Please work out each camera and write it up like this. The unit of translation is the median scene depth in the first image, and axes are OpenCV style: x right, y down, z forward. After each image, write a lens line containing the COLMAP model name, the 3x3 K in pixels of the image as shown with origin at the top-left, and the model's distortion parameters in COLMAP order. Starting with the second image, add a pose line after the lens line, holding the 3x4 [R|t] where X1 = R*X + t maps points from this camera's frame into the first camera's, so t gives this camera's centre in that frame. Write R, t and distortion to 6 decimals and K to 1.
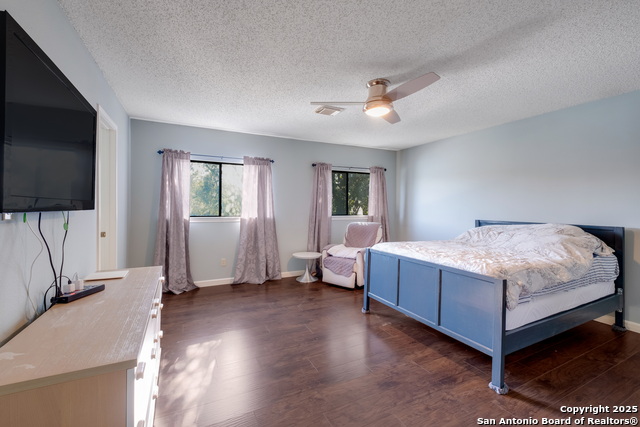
lens RADIAL K [[274.3, 0, 321.0], [0, 274.3, 208.4], [0, 0, 1]] dist [0.001254, -0.005801]
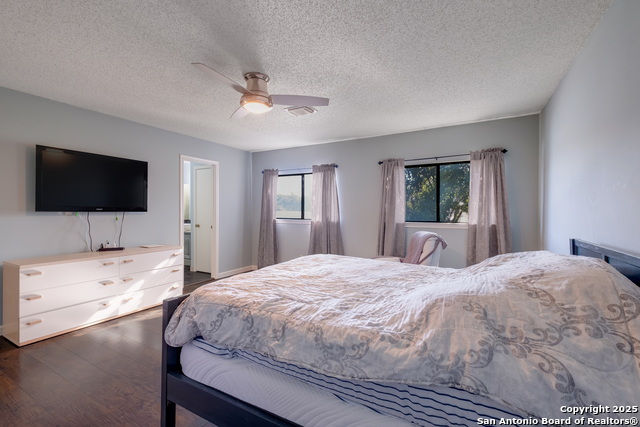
lens RADIAL K [[278.1, 0, 320.0], [0, 278.1, 213.5], [0, 0, 1]] dist [0.001236, -0.000025]
pose [[0.565101, 0.003897, -0.825013, 0.644727], [-0.006995, 0.999976, -0.000068, 0.003931], [0.824992, 0.005809, 0.565114, 0.374769]]
